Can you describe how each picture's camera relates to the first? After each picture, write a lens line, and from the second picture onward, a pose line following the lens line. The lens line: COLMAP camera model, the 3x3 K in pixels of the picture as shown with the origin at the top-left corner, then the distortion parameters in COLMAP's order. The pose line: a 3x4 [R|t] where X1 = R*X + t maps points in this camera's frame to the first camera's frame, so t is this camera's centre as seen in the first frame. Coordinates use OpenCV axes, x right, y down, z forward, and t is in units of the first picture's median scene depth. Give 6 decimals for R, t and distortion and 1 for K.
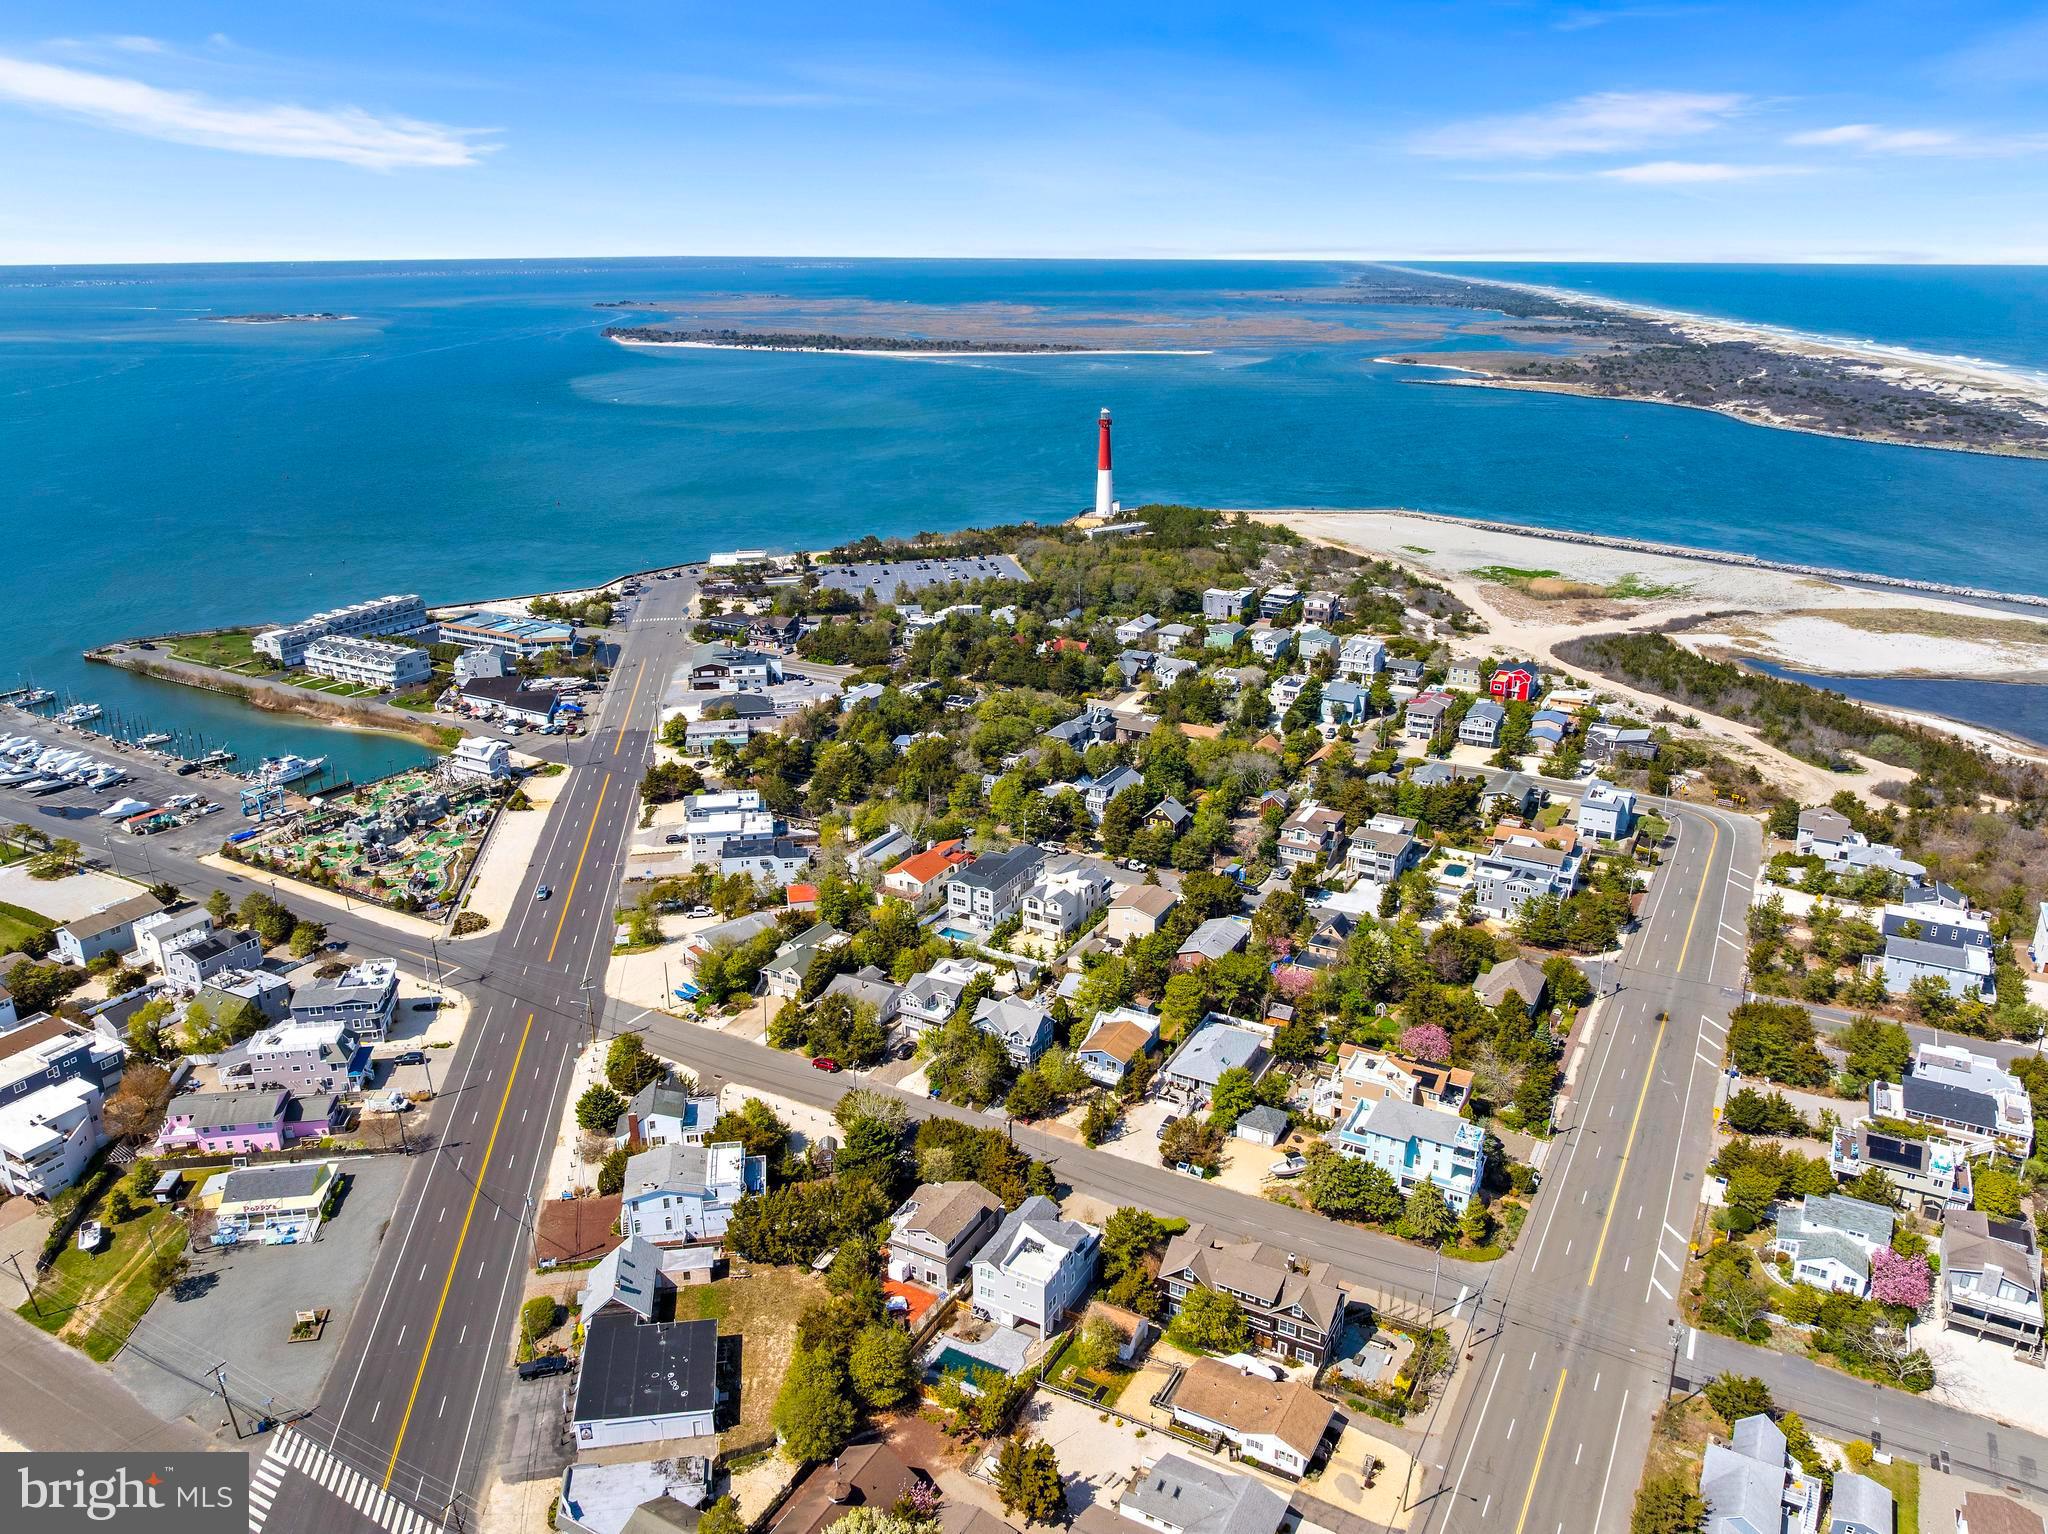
lens RADIAL K [[1446.7, 0, 1037.4], [0, 1446.7, 768.7], [0, 0, 1]] dist [-0.037303, -0.001480]
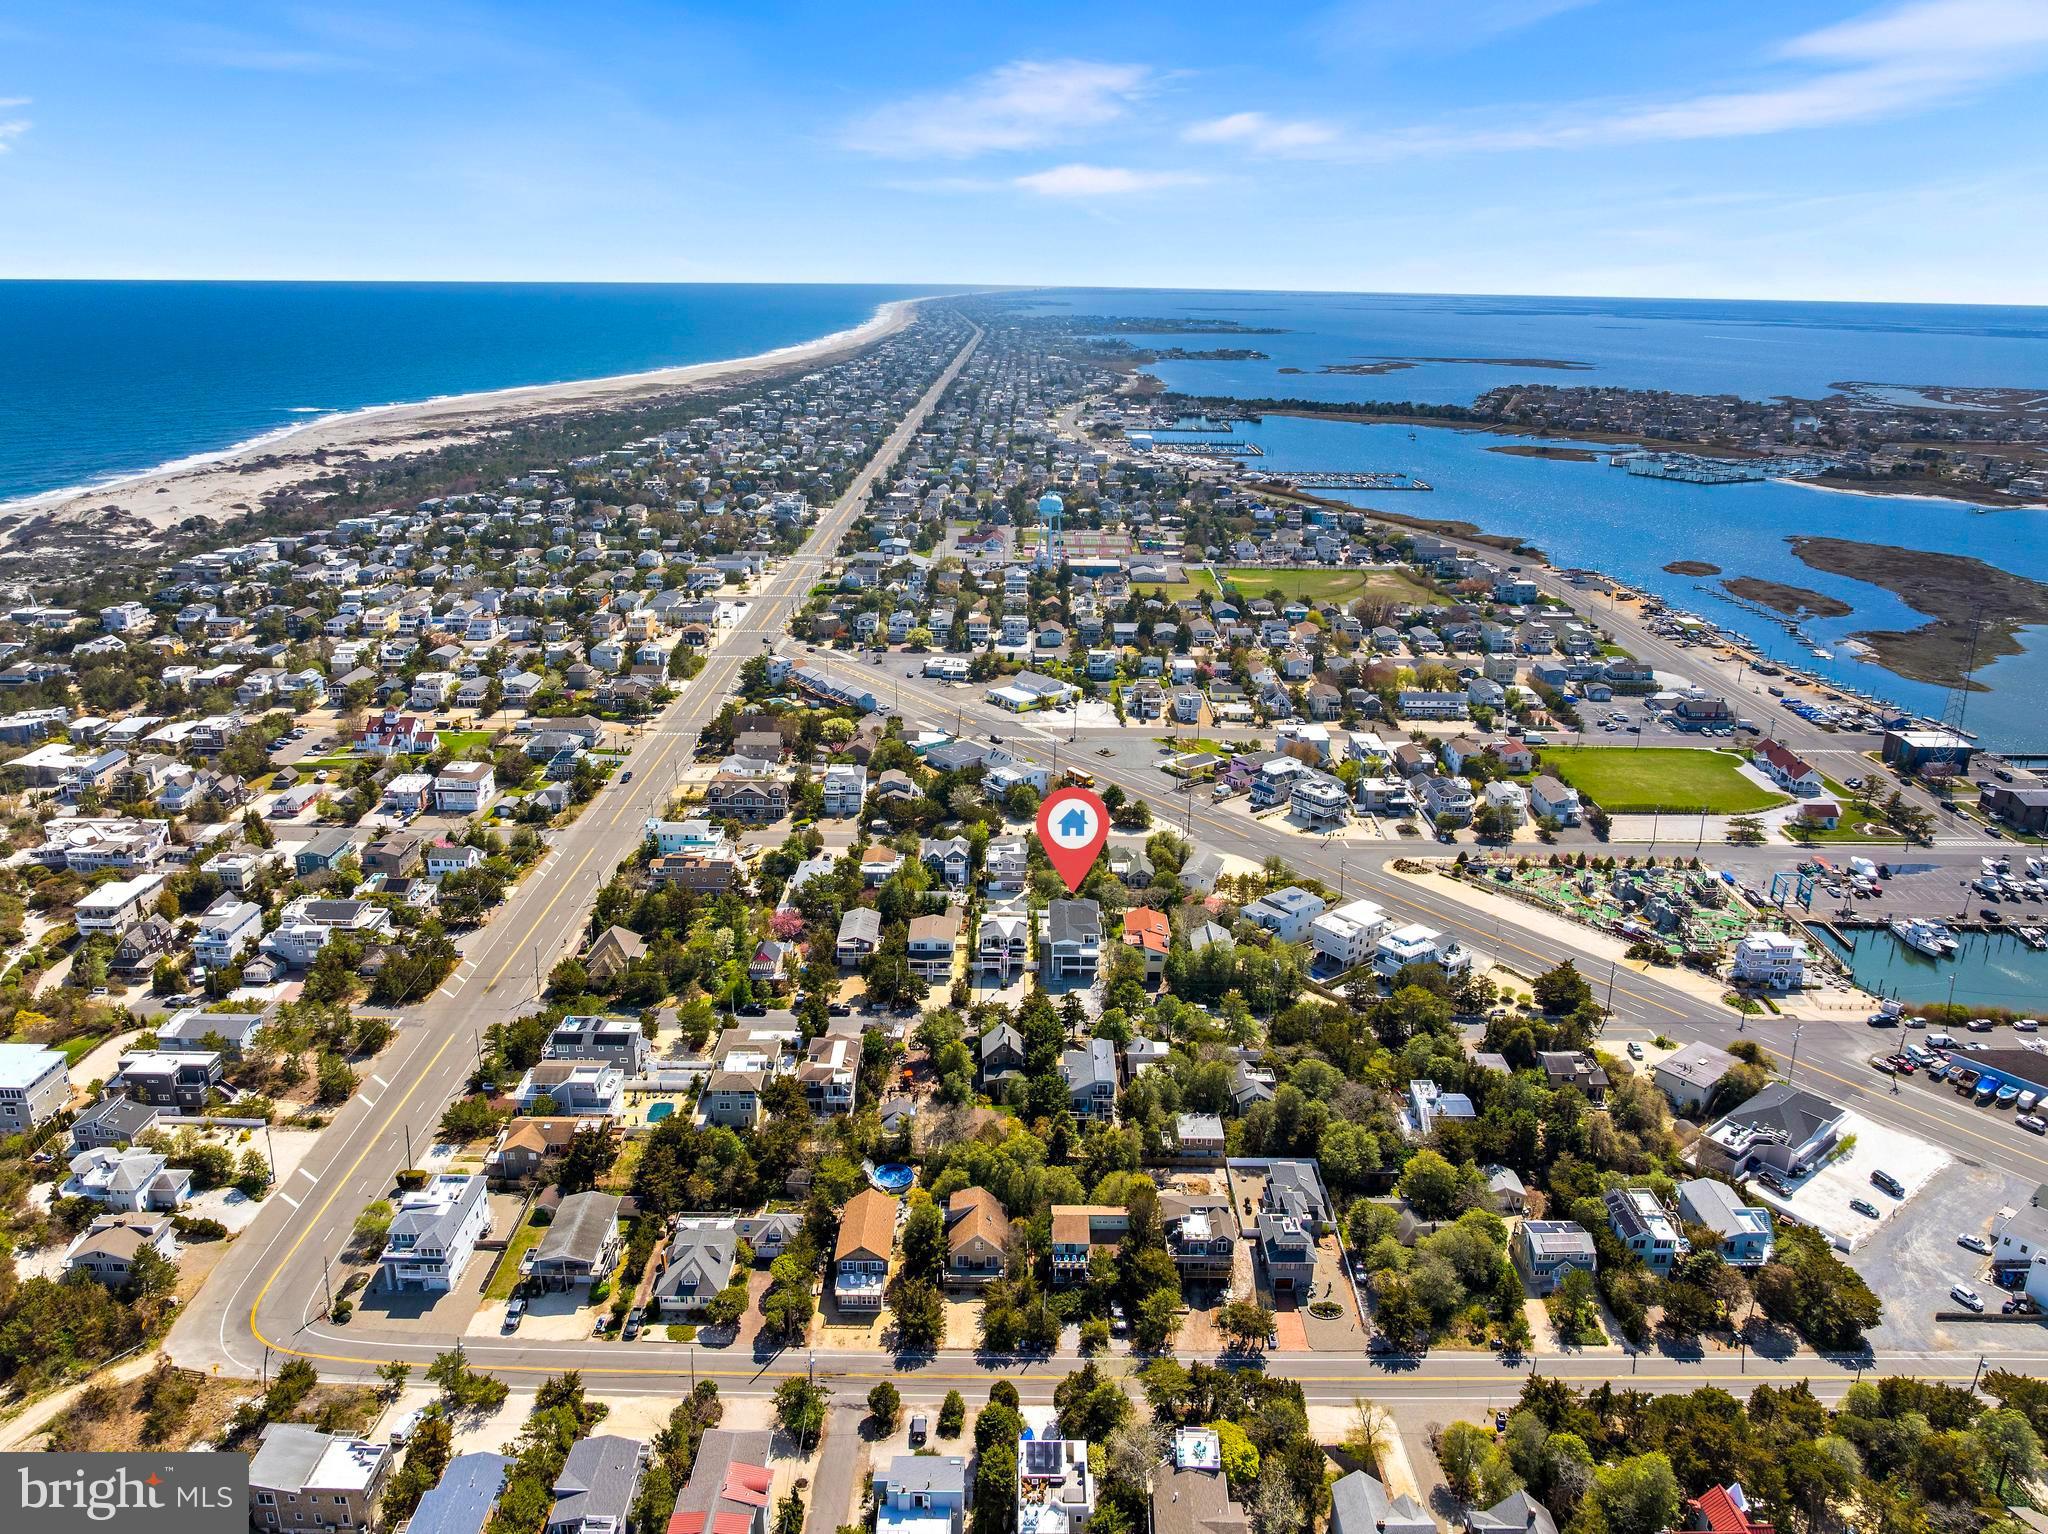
lens RADIAL K [[1433.1, 0, 1033.2], [0, 1433.1, 785.4], [0, 0, 1]] dist [-0.038737, 0.006039]
pose [[-0.877563, 0.152799, -0.454462, 0.362943], [-0.170793, 0.786059, 0.594089, -0.497196], [0.448010, 0.598969, -0.663719, 1.243477]]
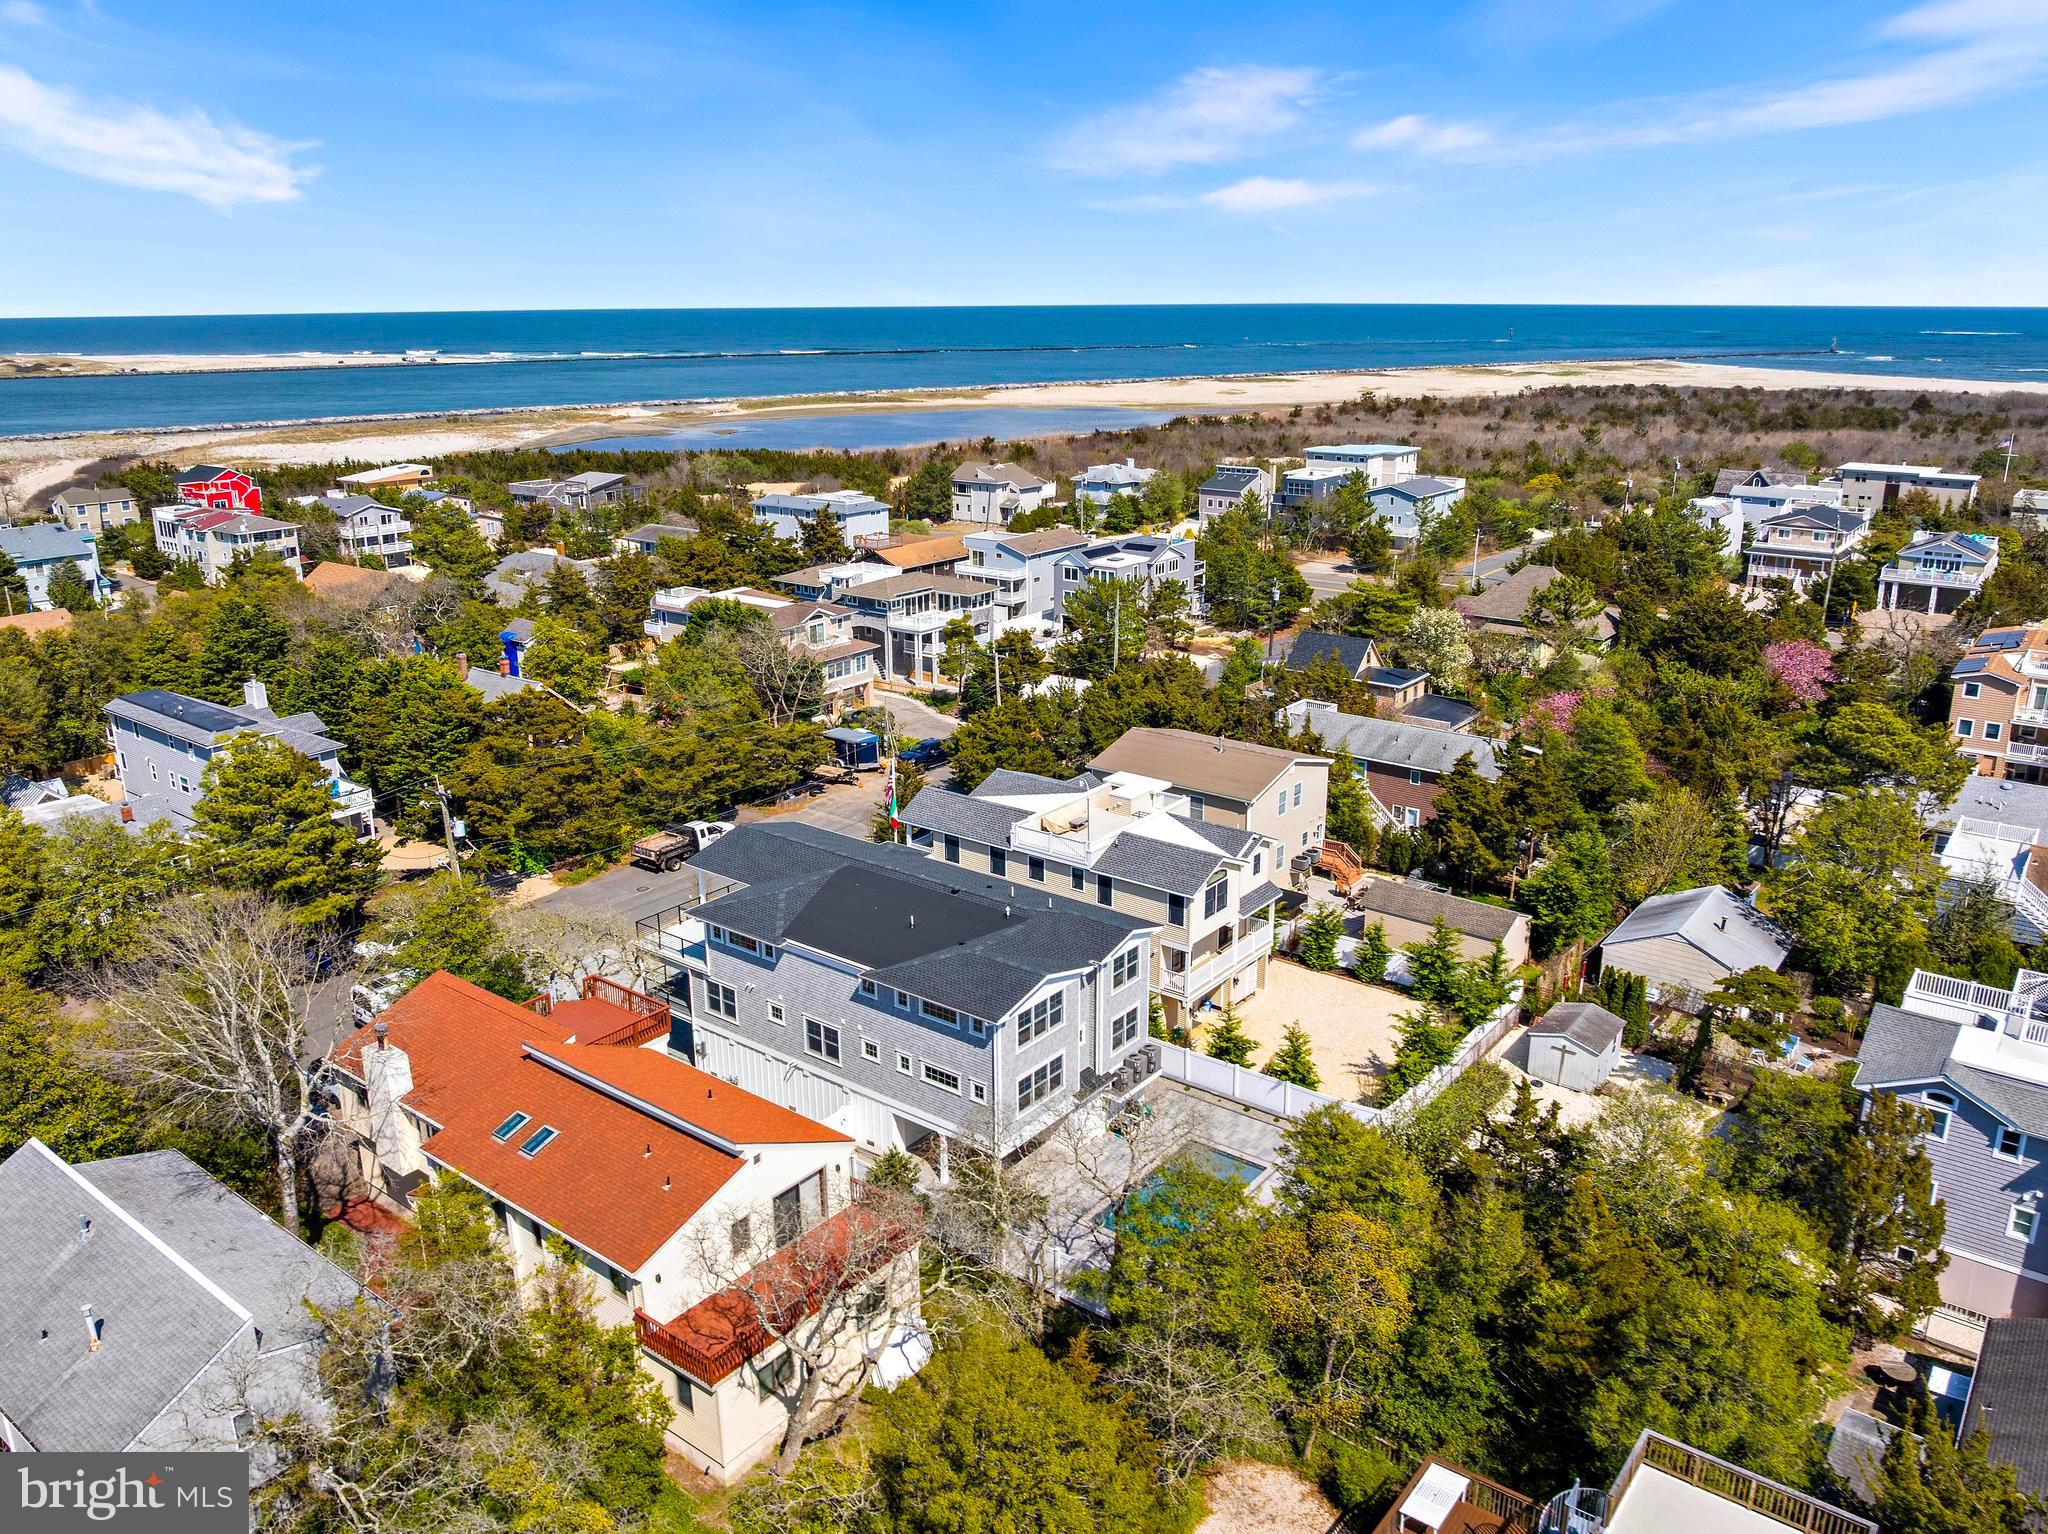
lens RADIAL K [[1515.7, 0, 1024.0], [0, 1515.7, 767.0], [0, 0, 1]] dist [-0.034366, -0.000856]
pose [[0.158020, -0.291908, 0.943302, -0.174819], [0.336427, 0.914064, 0.226503, 0.003507], [-0.928357, 0.281561, 0.242646, 0.691681]]
